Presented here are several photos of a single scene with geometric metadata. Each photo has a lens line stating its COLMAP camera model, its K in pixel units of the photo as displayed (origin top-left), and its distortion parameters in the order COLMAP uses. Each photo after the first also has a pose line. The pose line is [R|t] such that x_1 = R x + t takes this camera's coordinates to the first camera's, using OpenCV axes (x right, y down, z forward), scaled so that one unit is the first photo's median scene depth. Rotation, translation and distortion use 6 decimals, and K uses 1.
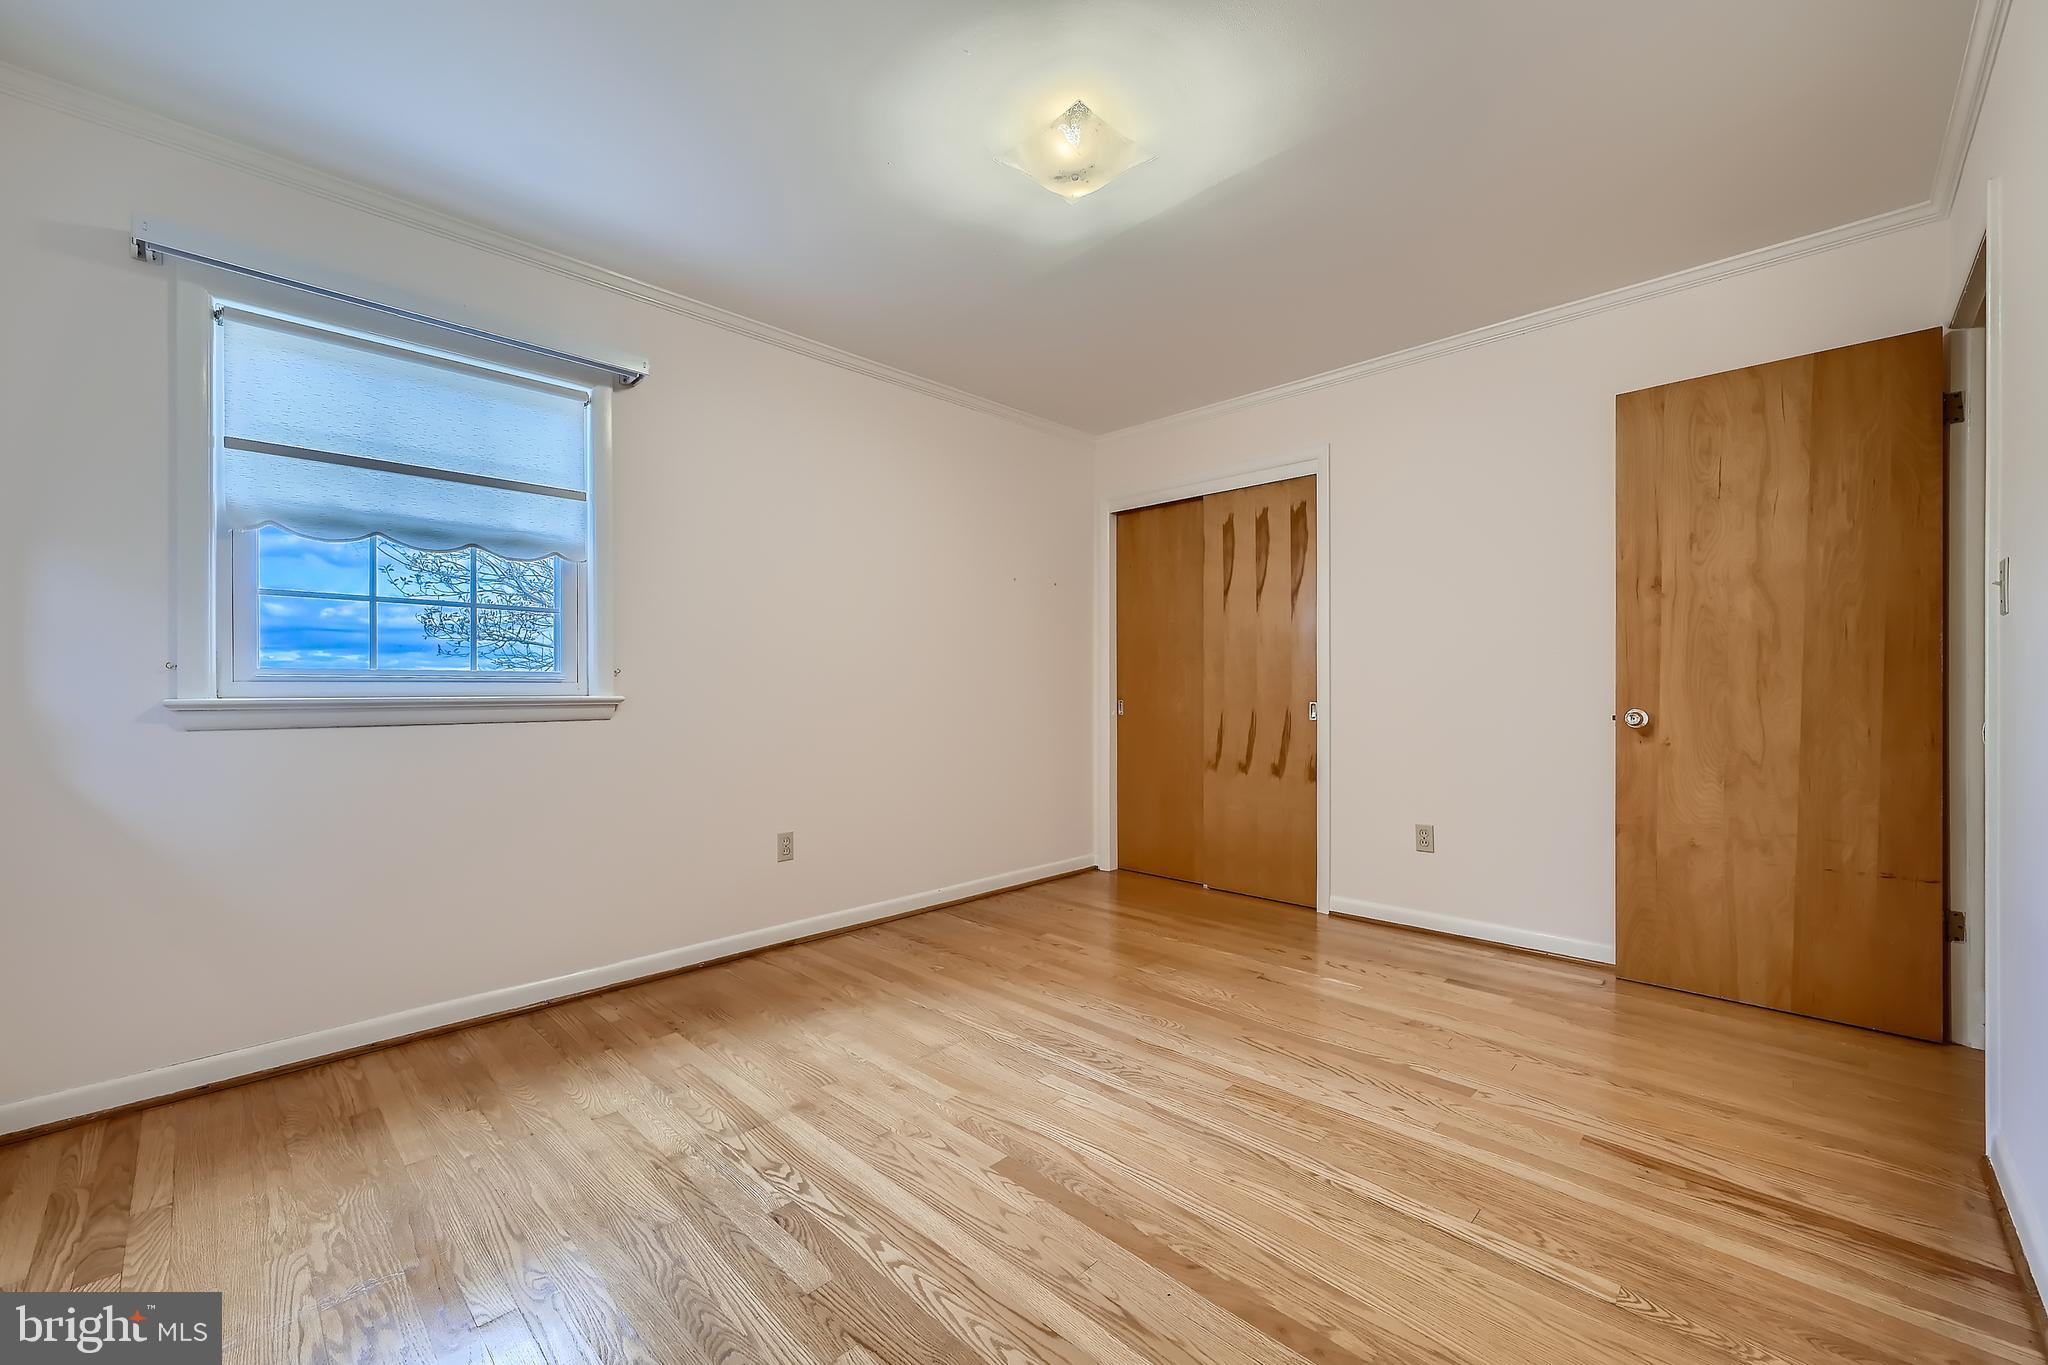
lens RADIAL K [[812.6, 0, 1018.9], [0, 812.6, 685.8], [0, 0, 1]] dist [-0.002439, 0.000761]
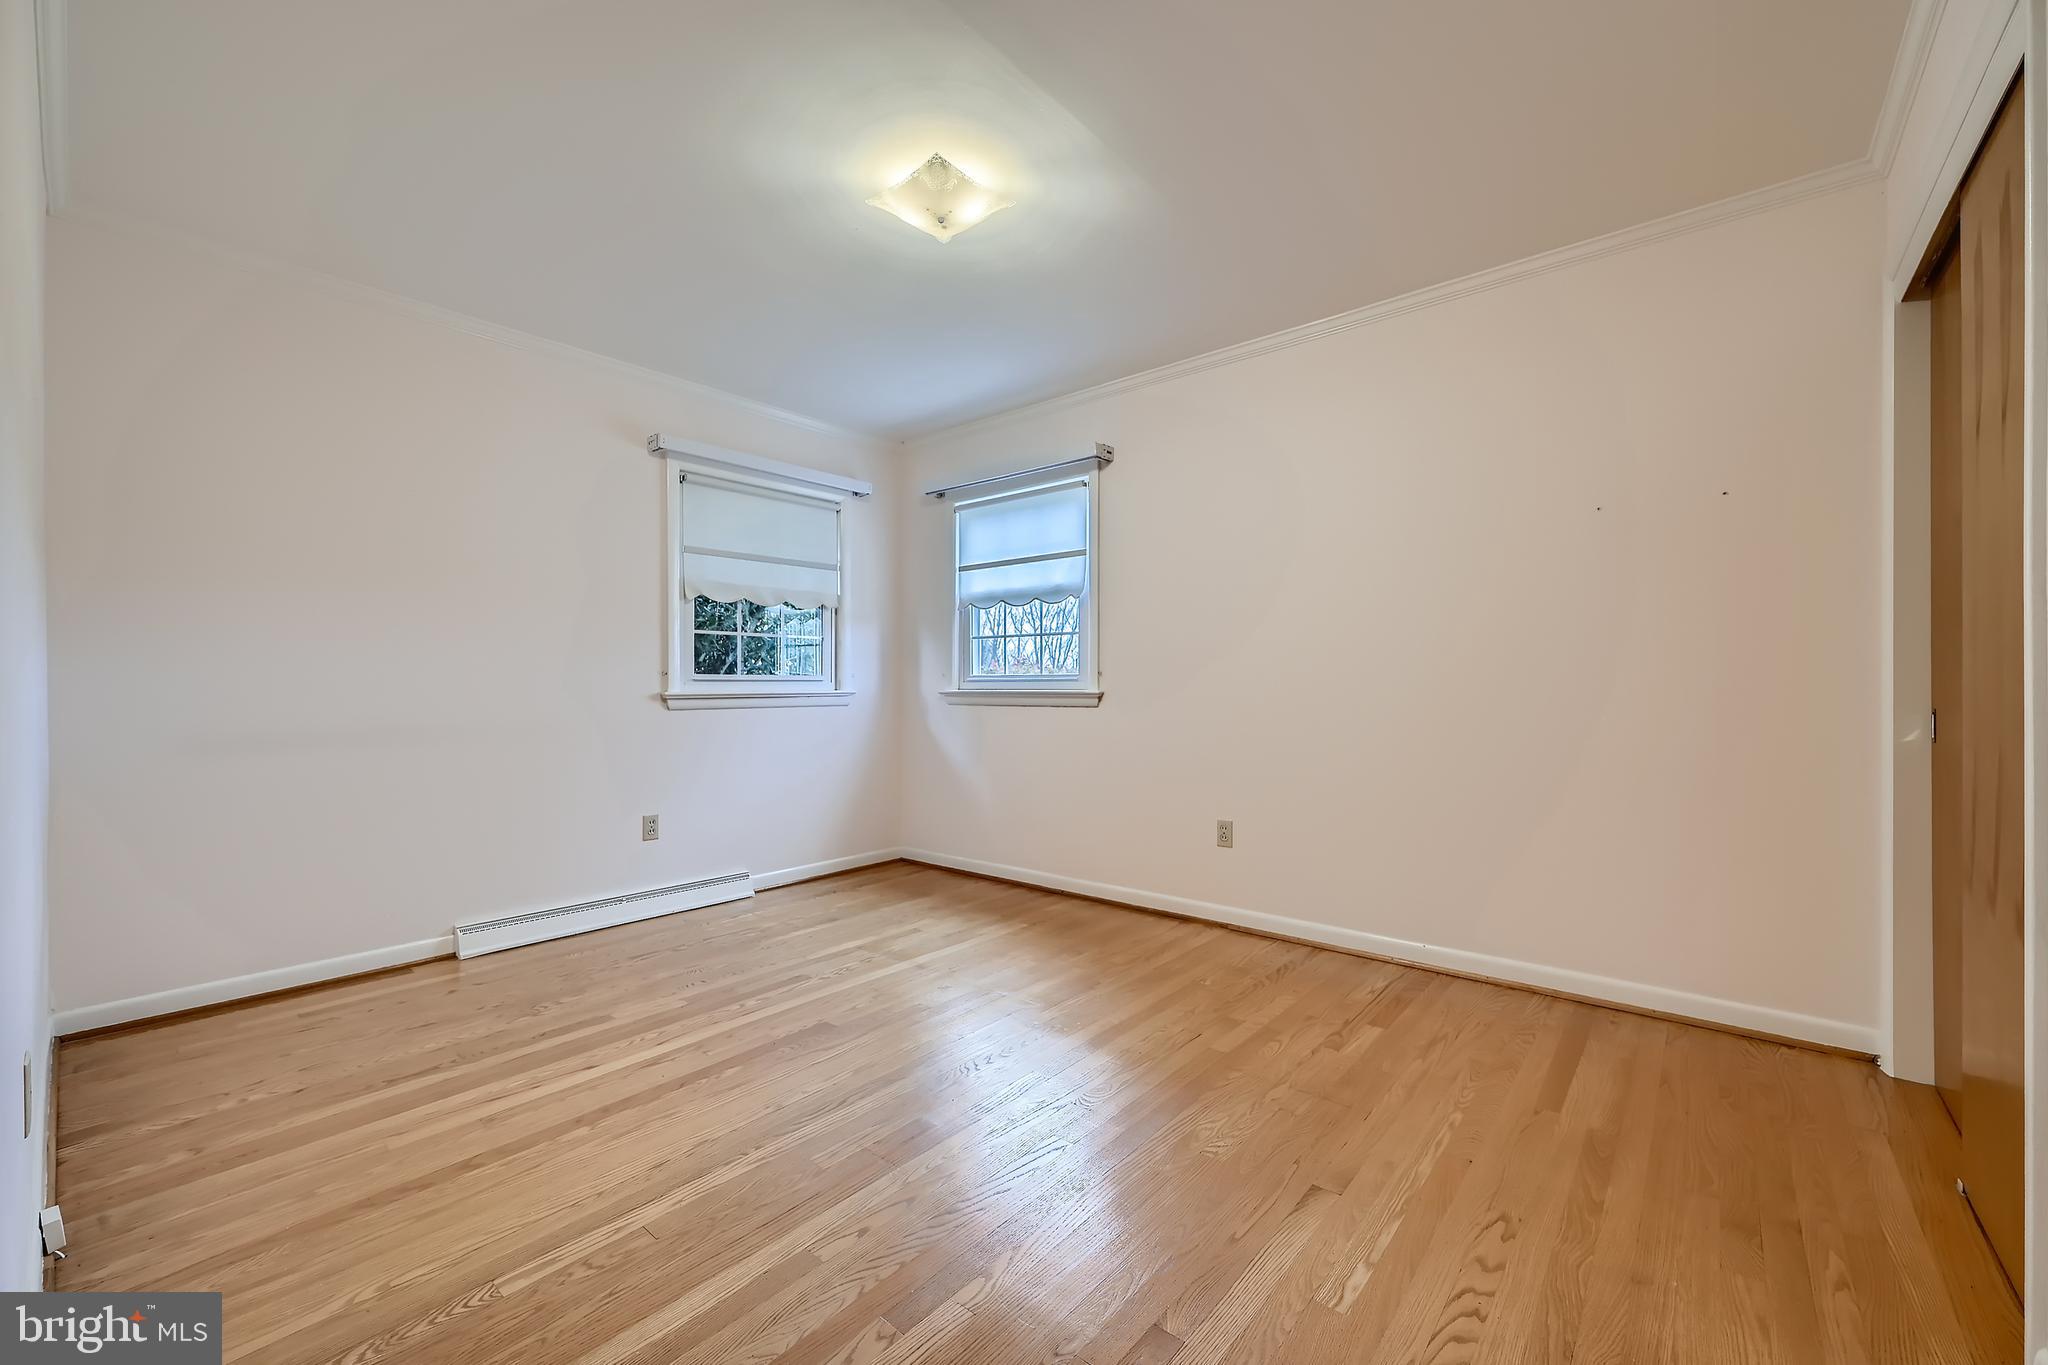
lens RADIAL K [[812.6, 0, 1032.8], [0, 812.6, 685.8], [0, 0, 1]] dist [-0.002439, 0.000761]
pose [[0.082471, 0.002998, -0.996589, 1.042280], [0.004831, 0.999983, 0.003408, -0.001502], [0.996582, -0.005095, 0.082455, 0.917943]]
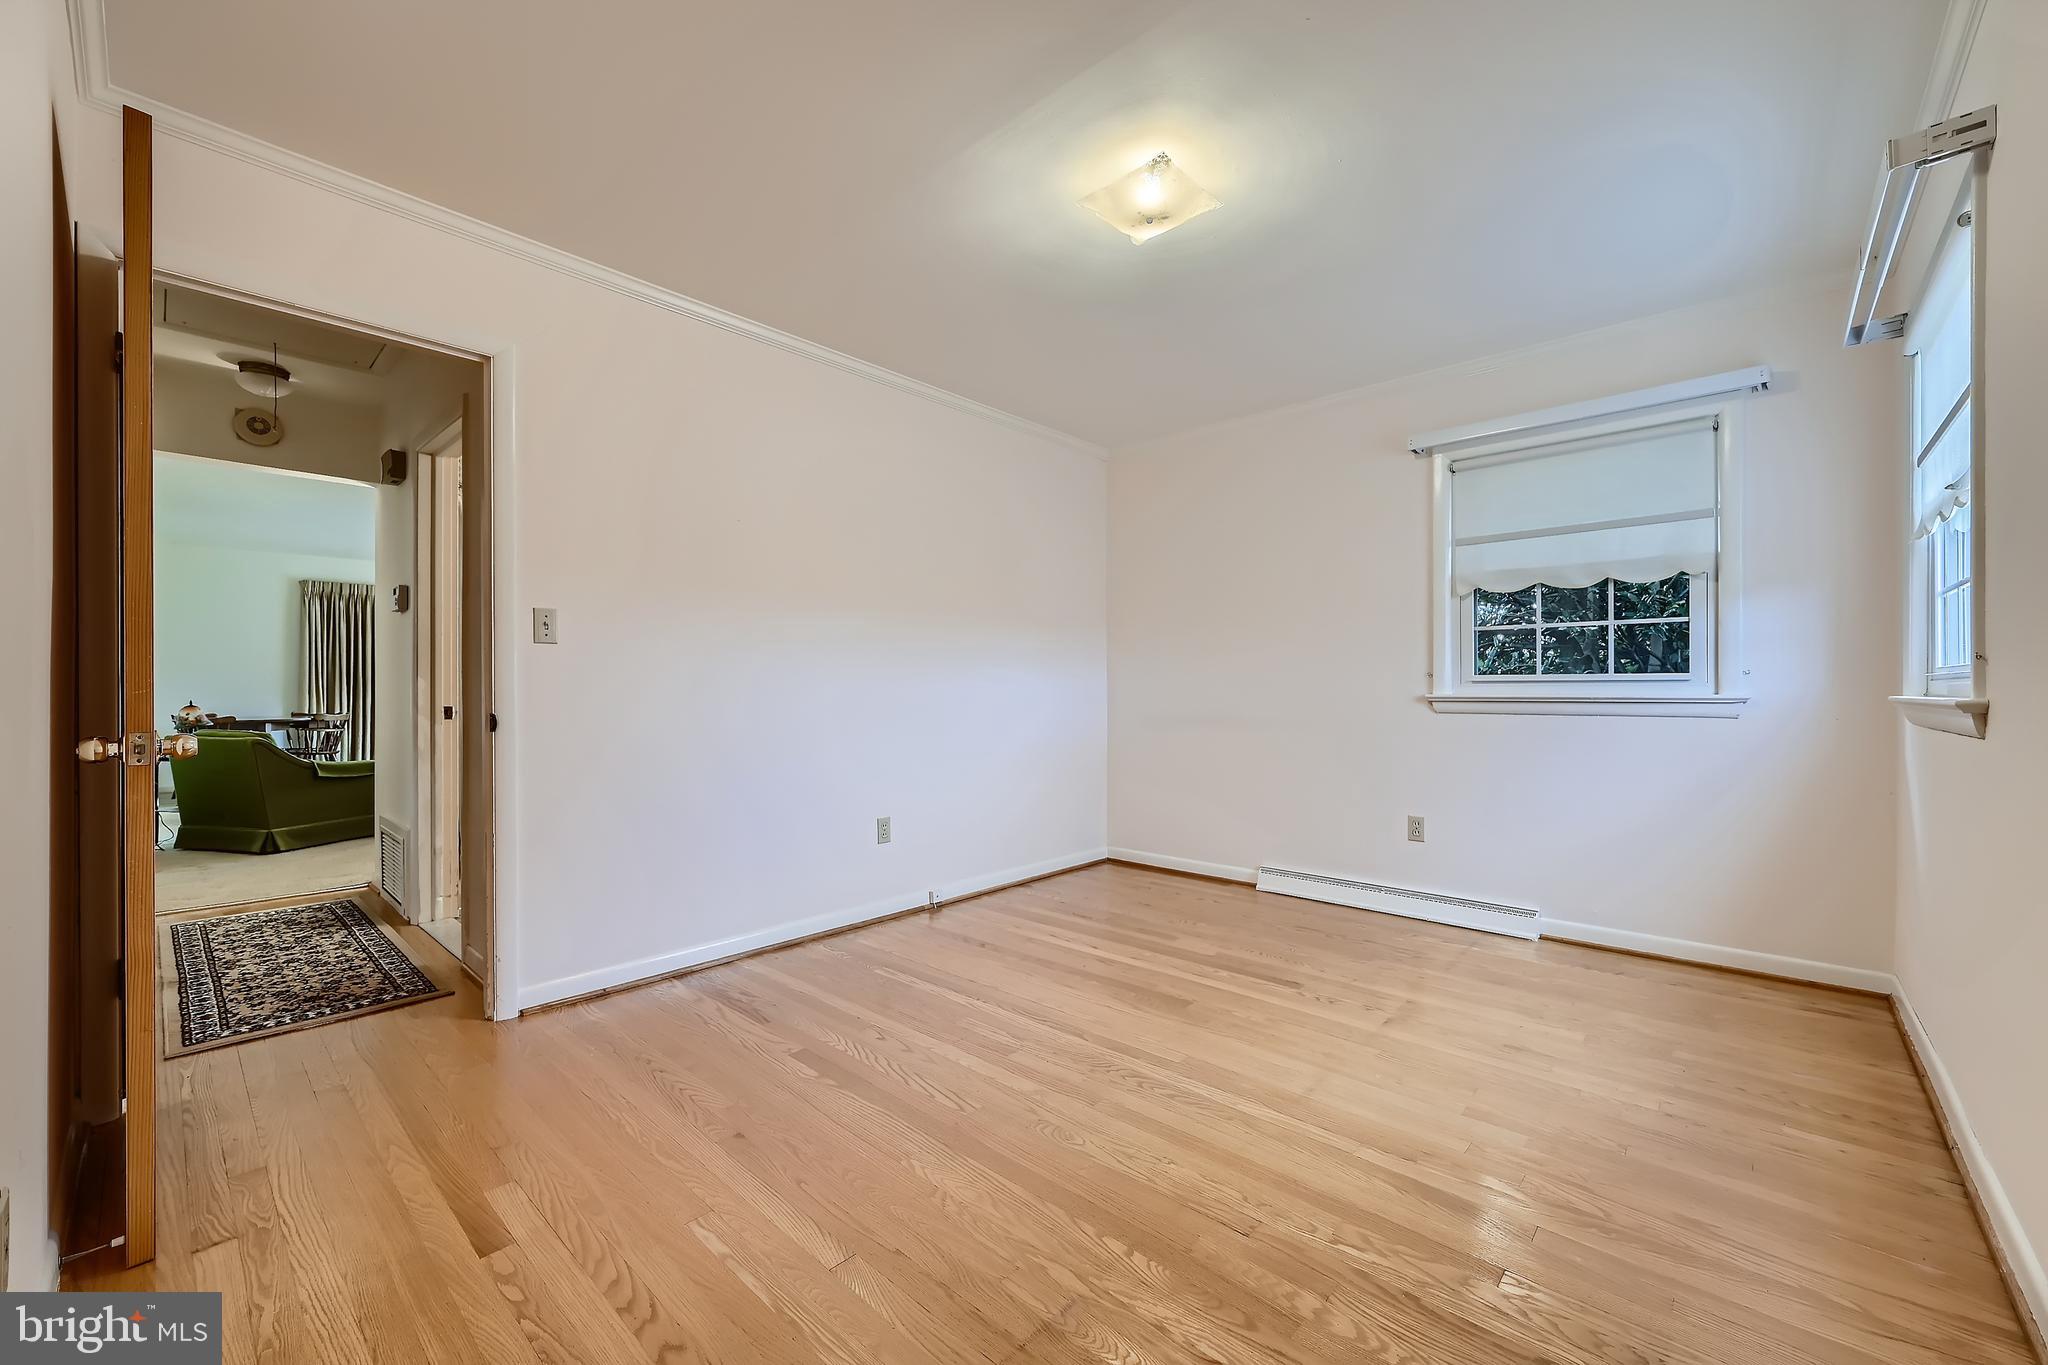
lens RADIAL K [[812.6, 0, 1019.5], [0, 812.6, 689.2], [0, 0, 1]] dist [-0.002439, 0.000761]
pose [[-0.999448, 0.004431, -0.032937, 0.248747], [0.004529, 0.999986, -0.002893, 0.004184], [0.032924, -0.003040, -0.999453, 1.850494]]
